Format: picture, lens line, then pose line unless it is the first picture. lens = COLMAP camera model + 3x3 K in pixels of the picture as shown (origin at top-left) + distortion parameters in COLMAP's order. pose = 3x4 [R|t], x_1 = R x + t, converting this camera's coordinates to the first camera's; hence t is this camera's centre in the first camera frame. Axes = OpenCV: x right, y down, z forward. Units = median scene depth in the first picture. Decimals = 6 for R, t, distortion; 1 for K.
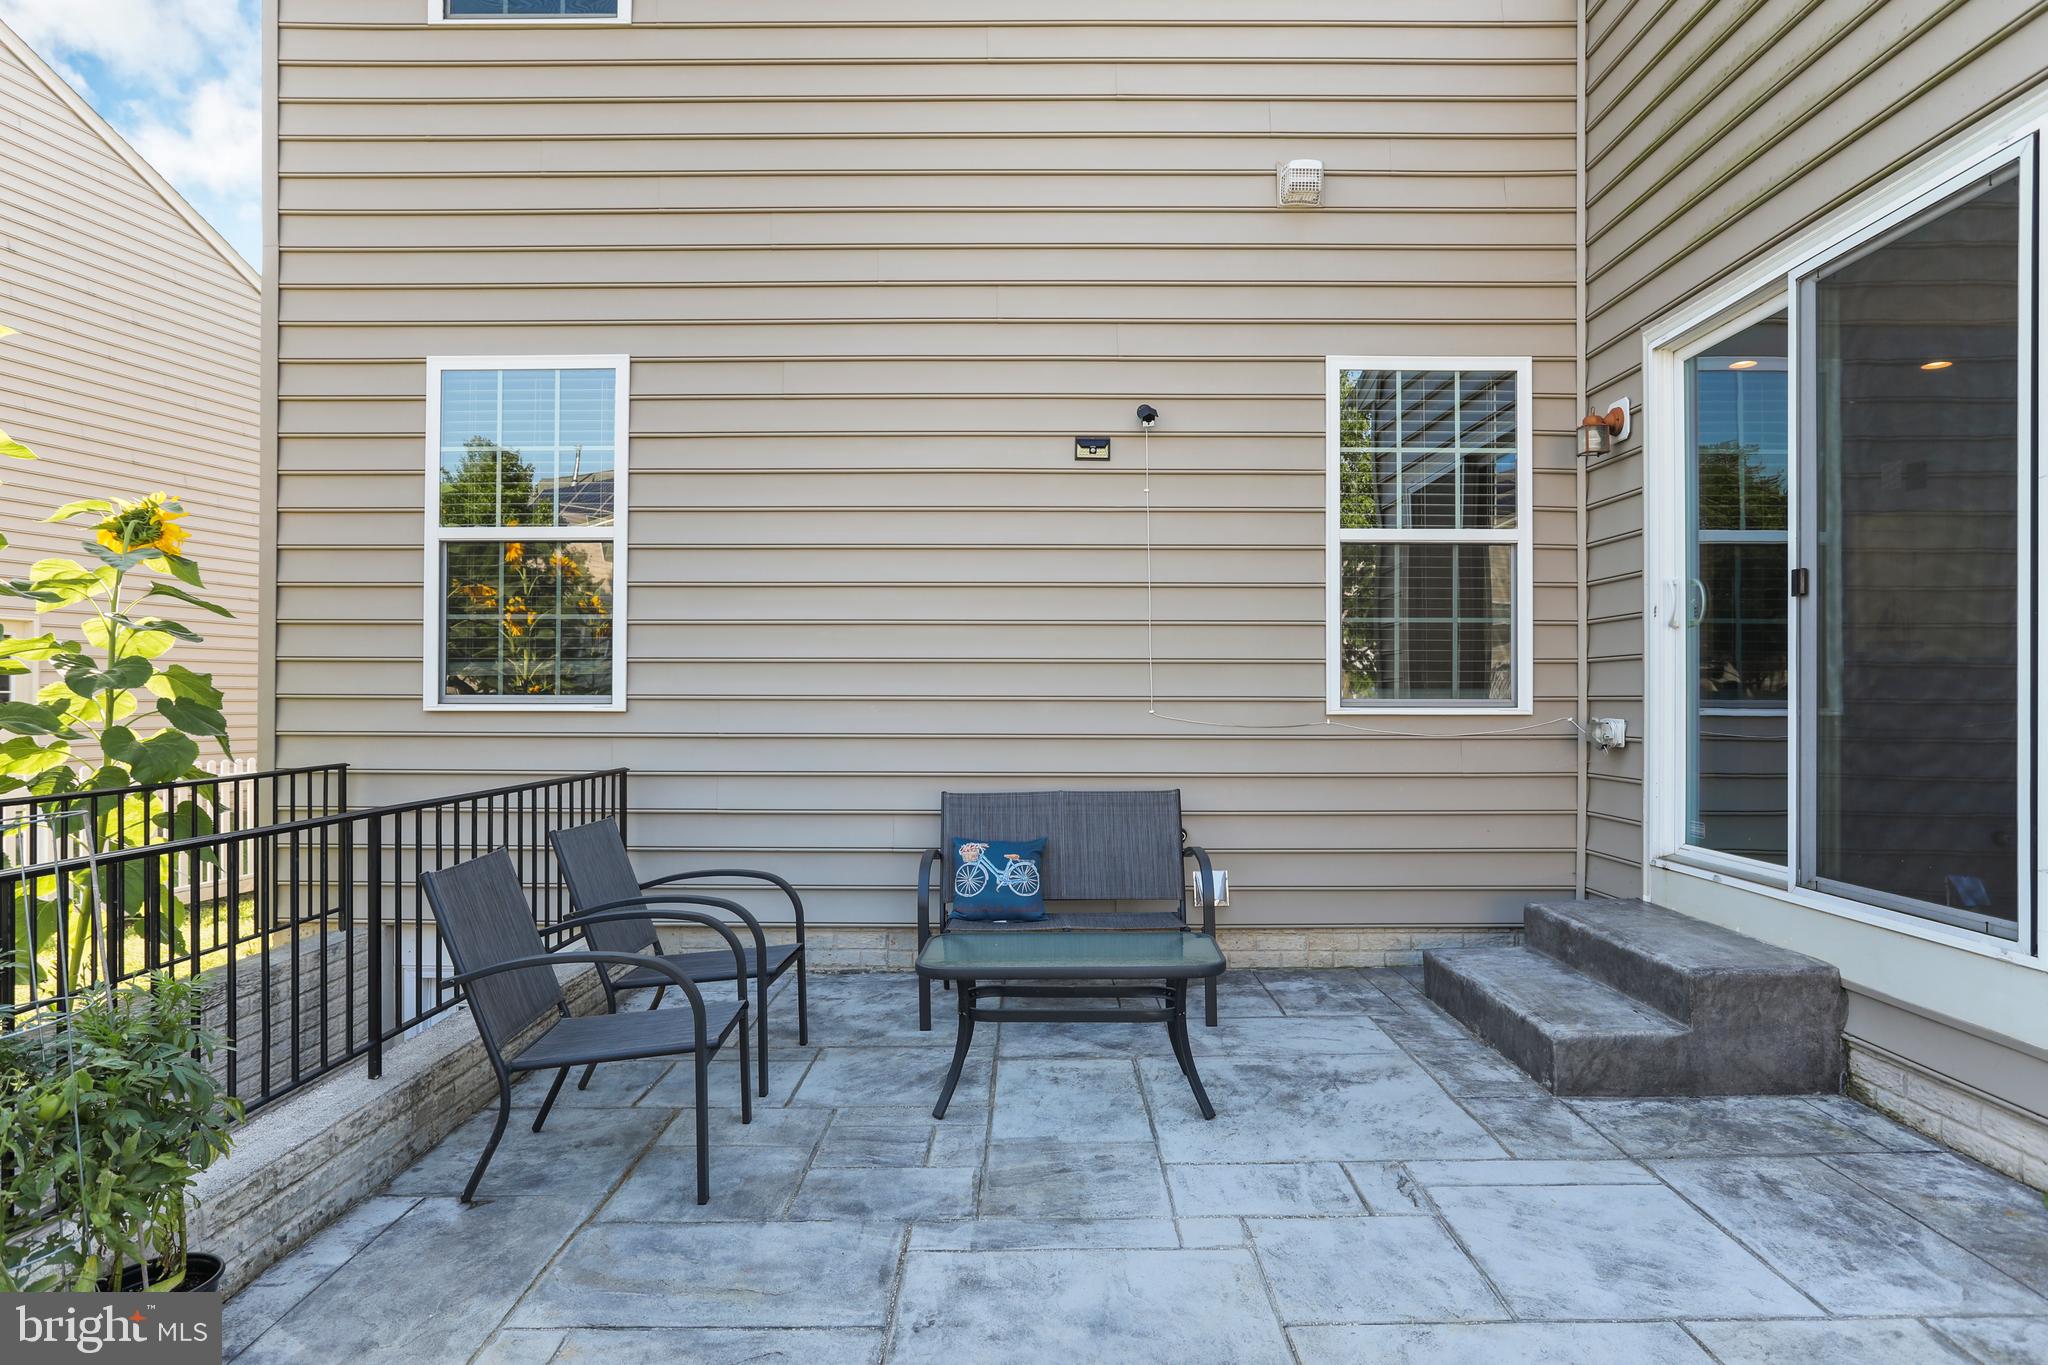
lens RADIAL K [[1209.6, 0, 1026.5], [0, 1209.6, 696.7], [0, 0, 1]] dist [-0.056622, 0.045447]
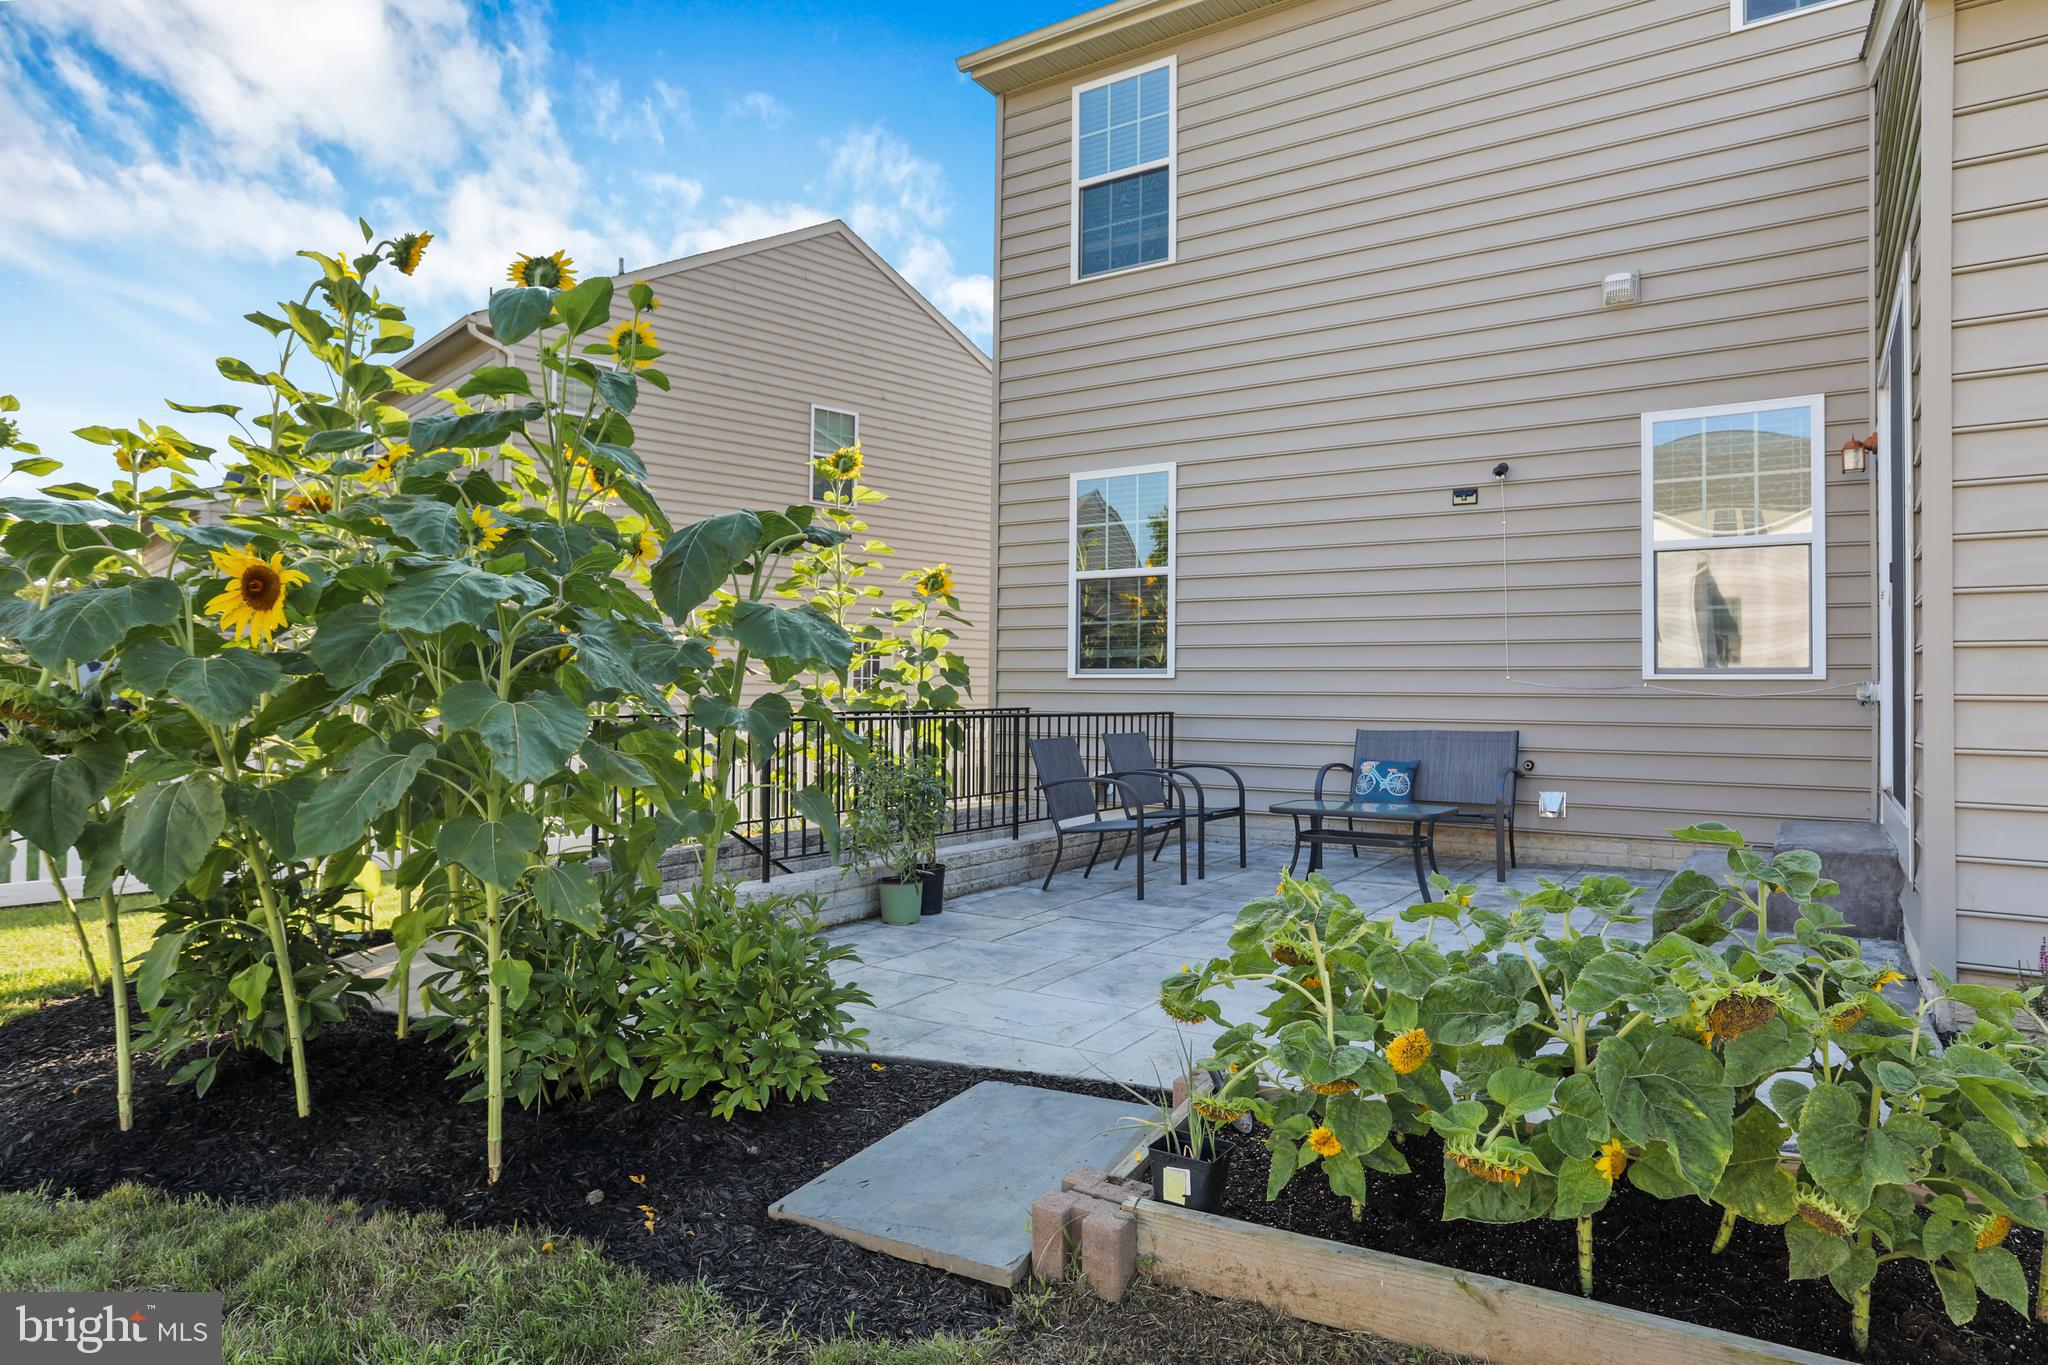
lens RADIAL K [[1209.6, 0, 1026.5], [0, 1209.6, 696.7], [0, 0, 1]] dist [-0.056622, 0.045447]
pose [[0.832942, 0.006660, -0.553320, 0.434510], [-0.008105, 0.999967, -0.000166, 0.041467], [0.553301, 0.004623, 0.832969, -0.517873]]
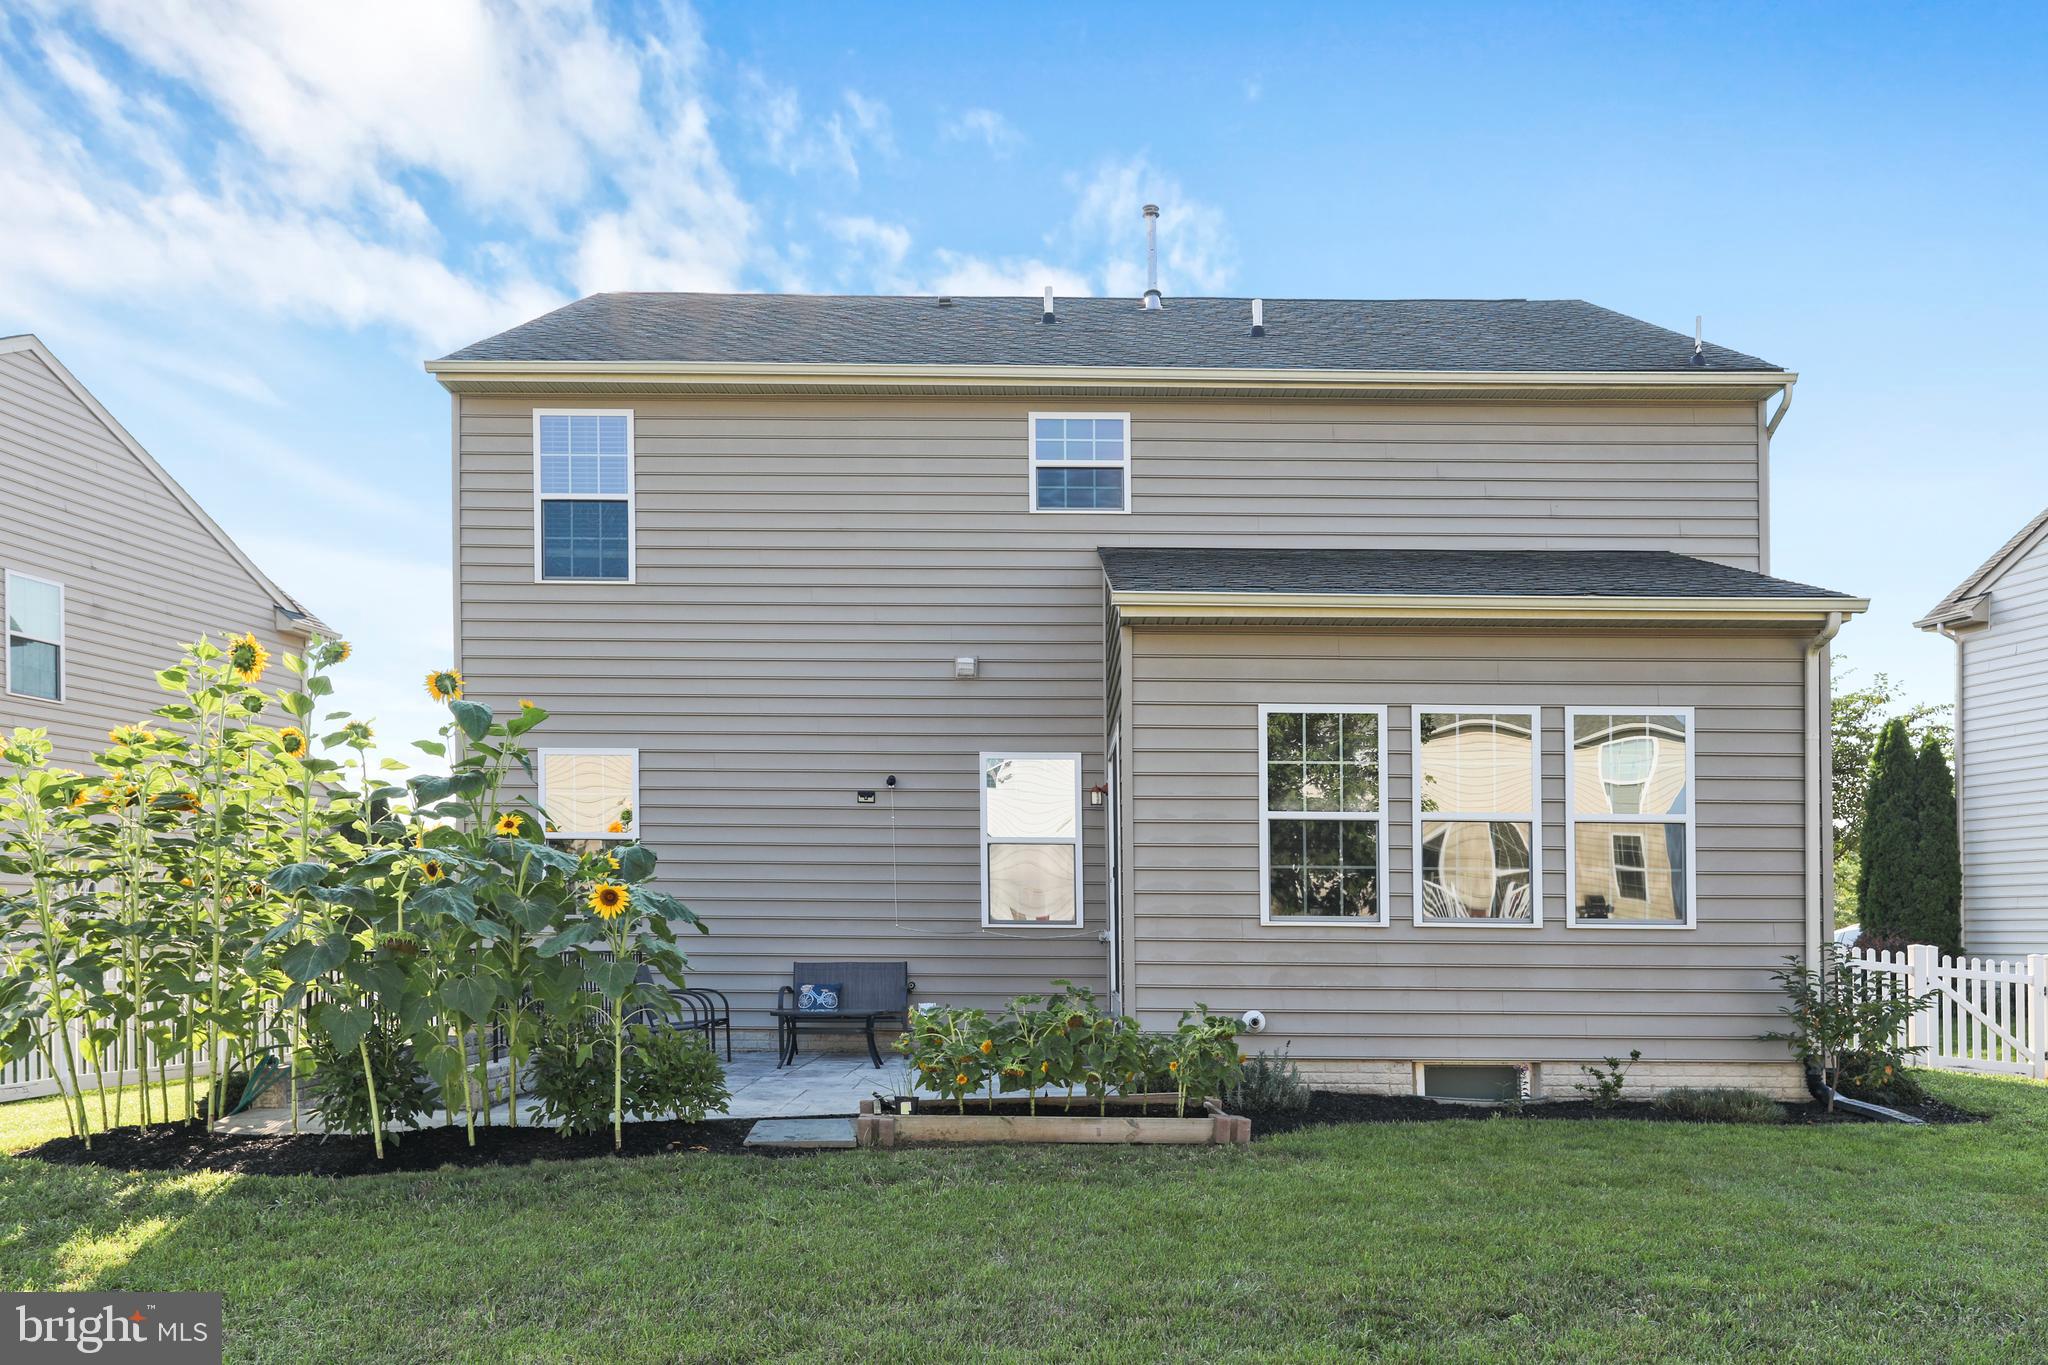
lens RADIAL K [[1672.5, 0, 1035.7], [0, 1672.5, 928.1], [0, 0, 1]] dist [0.018508, 0.004279]
pose [[0.999916, 0.006025, -0.011475, 0.394363], [-0.006144, 0.999928, -0.010281, 0.047503], [0.011413, 0.010350, 0.999881, -1.929446]]
